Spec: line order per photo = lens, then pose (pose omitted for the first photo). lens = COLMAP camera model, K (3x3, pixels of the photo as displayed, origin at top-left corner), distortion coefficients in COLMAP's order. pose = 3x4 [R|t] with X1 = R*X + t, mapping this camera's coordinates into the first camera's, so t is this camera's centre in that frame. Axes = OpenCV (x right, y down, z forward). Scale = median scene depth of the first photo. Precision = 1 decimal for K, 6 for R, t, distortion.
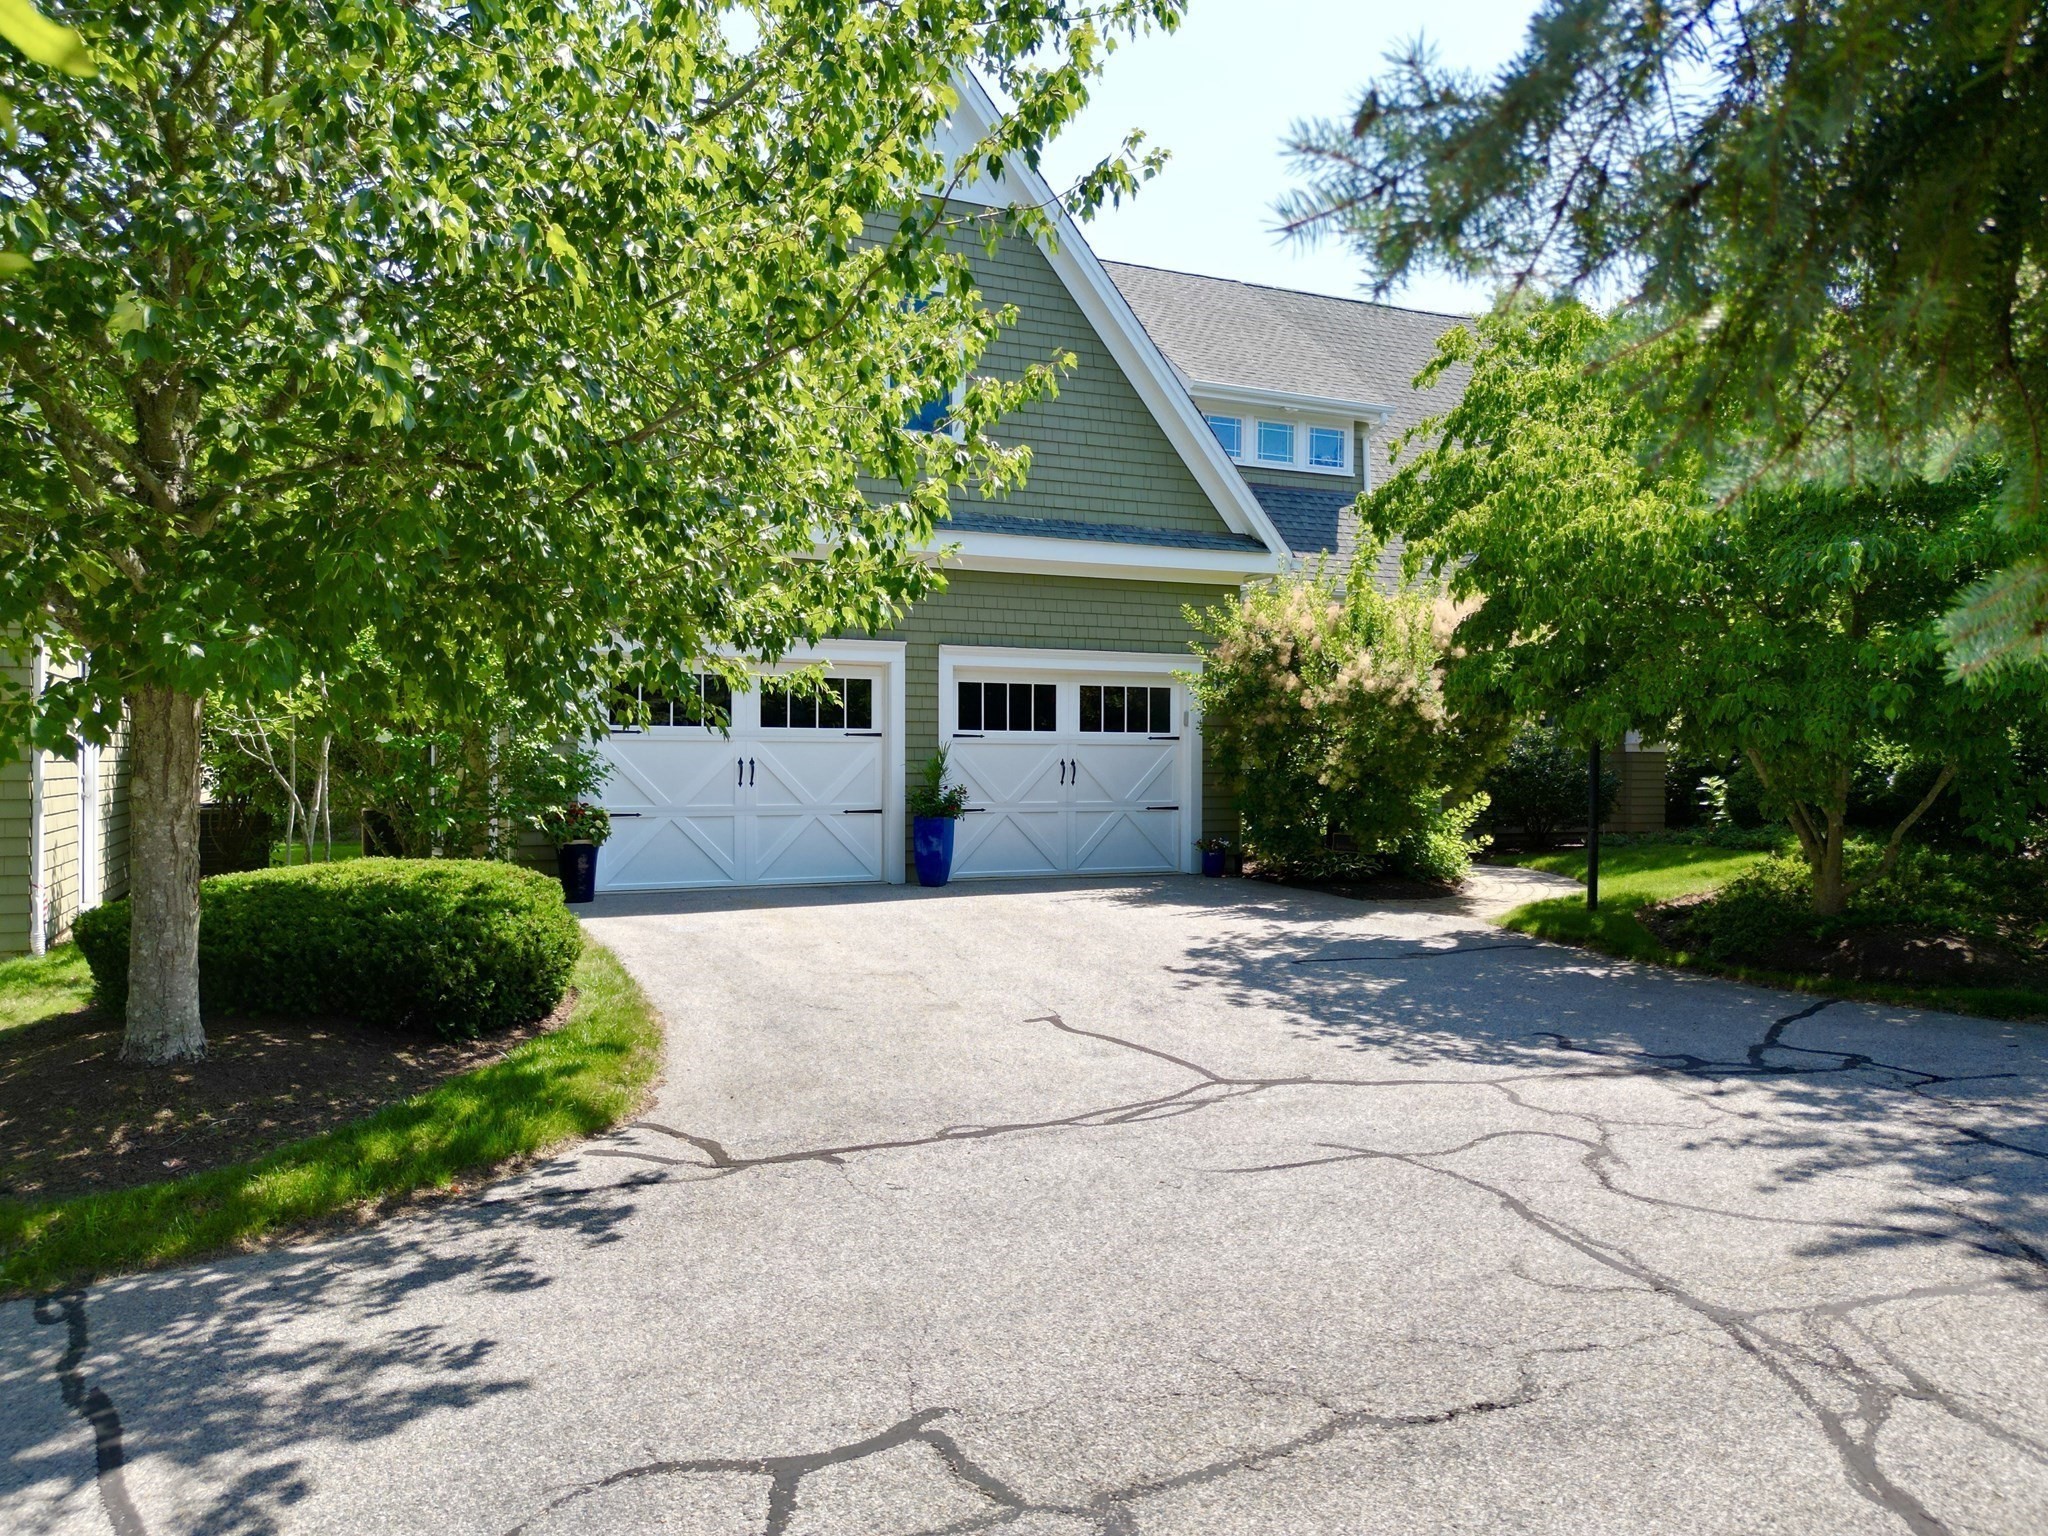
lens RADIAL K [[1433.9, 0, 1017.5], [0, 1433.9, 768.2], [0, 0, 1]] dist [0.083188, -0.107435]
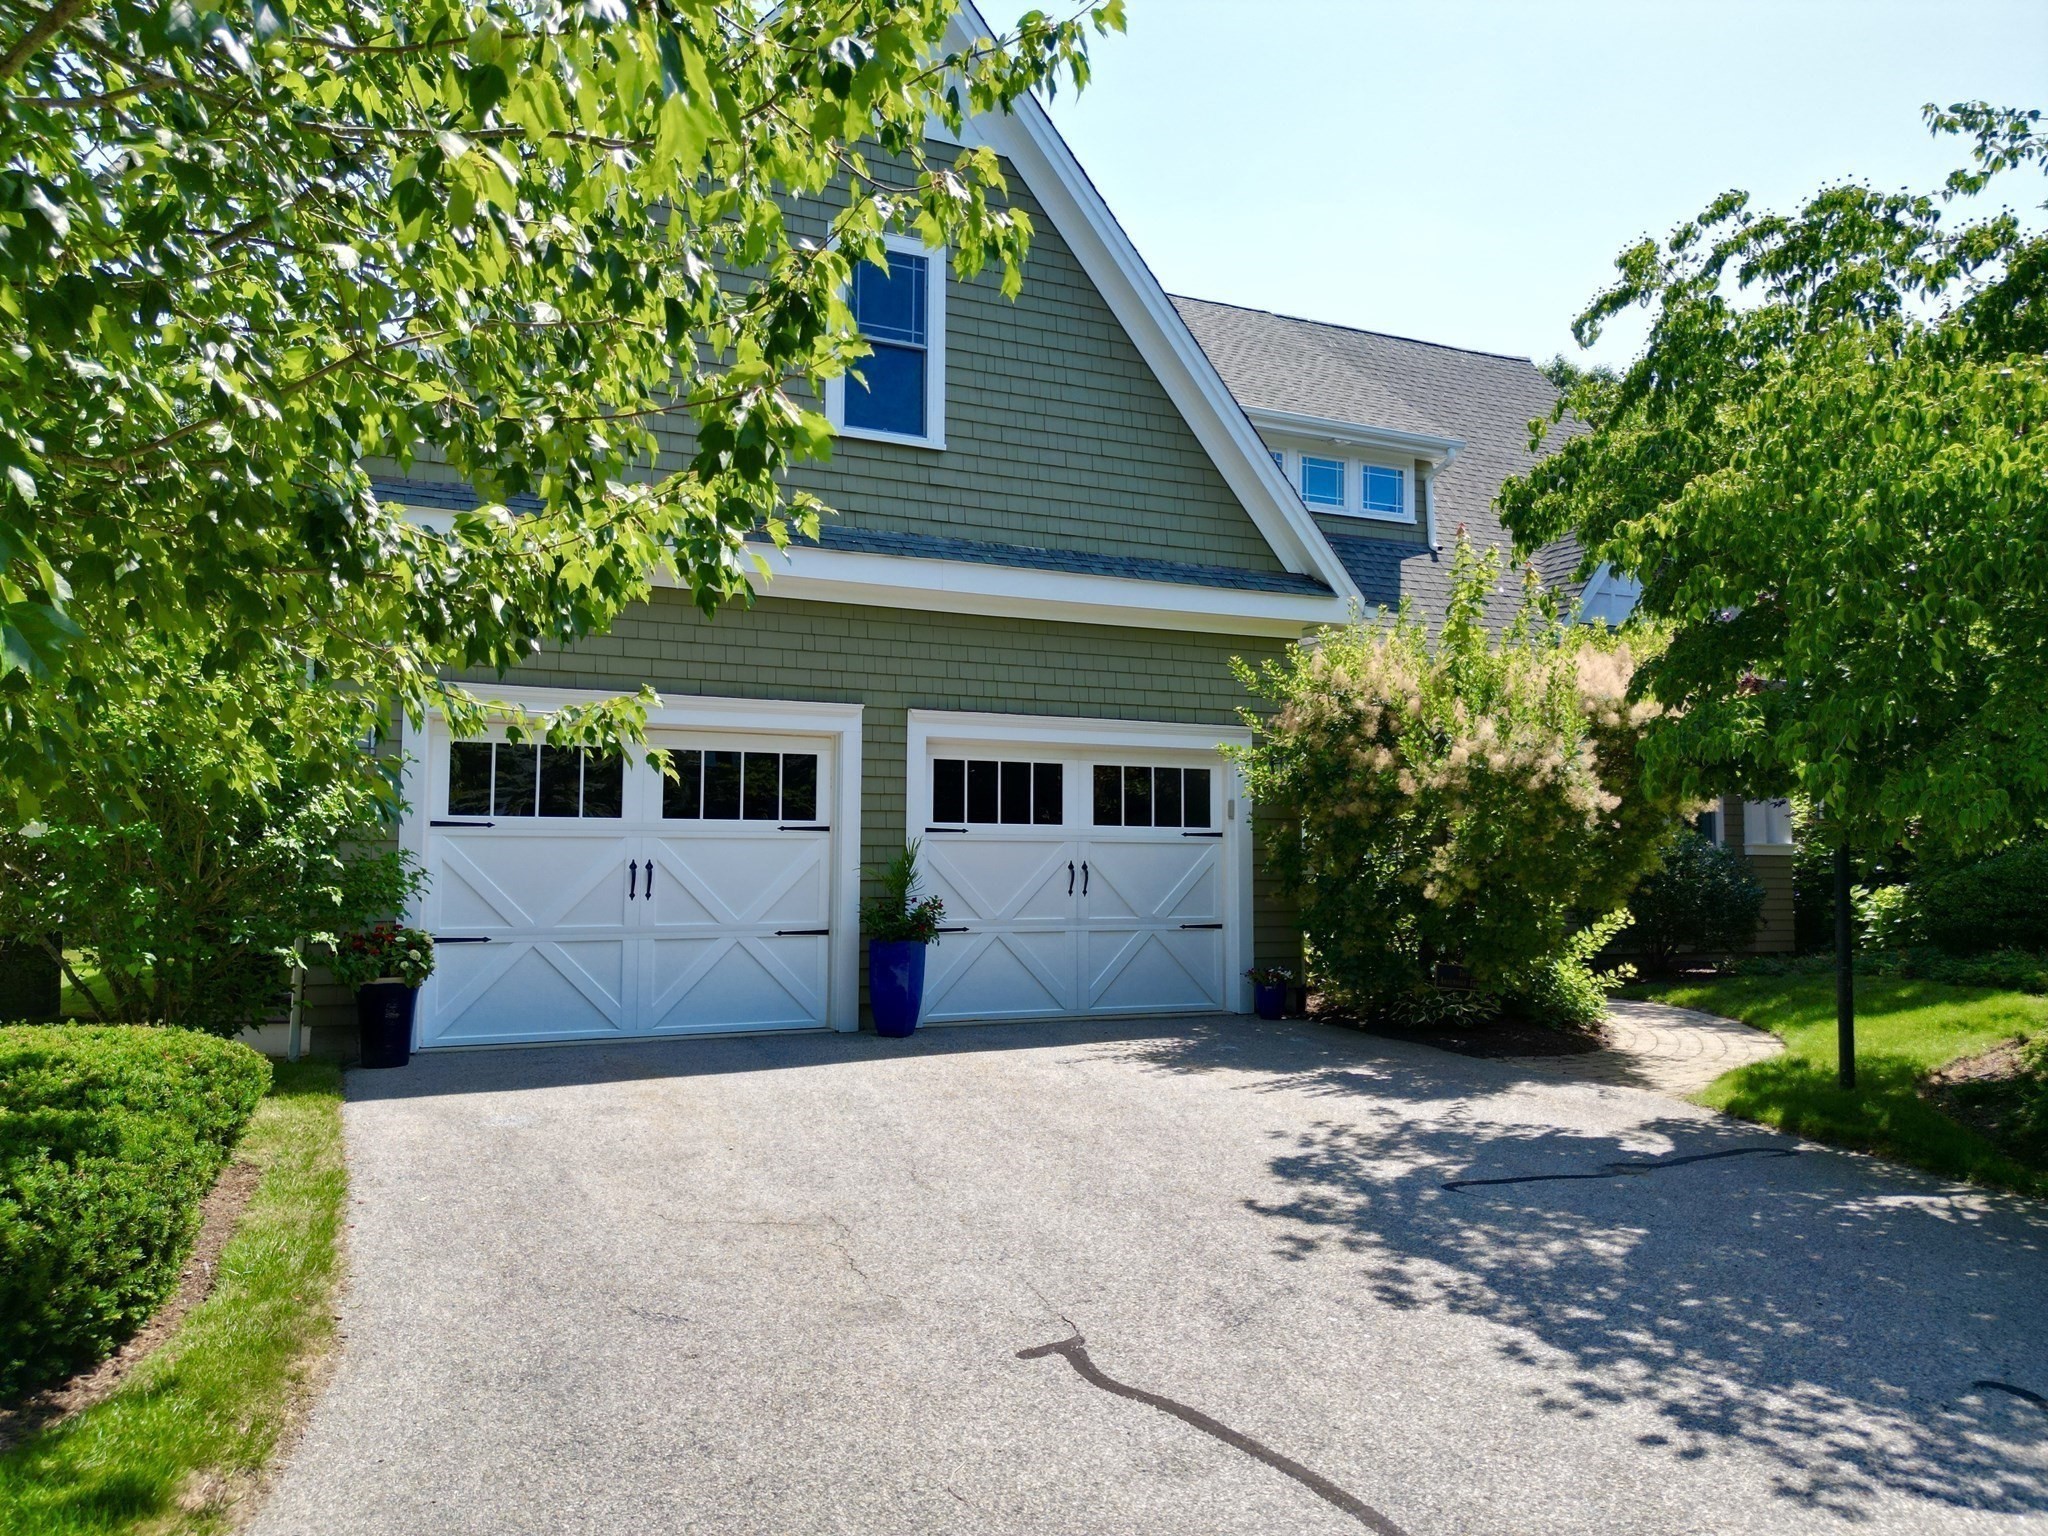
lens RADIAL K [[1433.9, 0, 1017.5], [0, 1433.9, 768.2], [0, 0, 1]] dist [0.083188, -0.107435]
pose [[0.999996, 0.002214, 0.001712, 0.001758], [-0.002090, 0.997577, -0.069547, -0.003041], [-0.001861, 0.069543, 0.997577, 0.255592]]
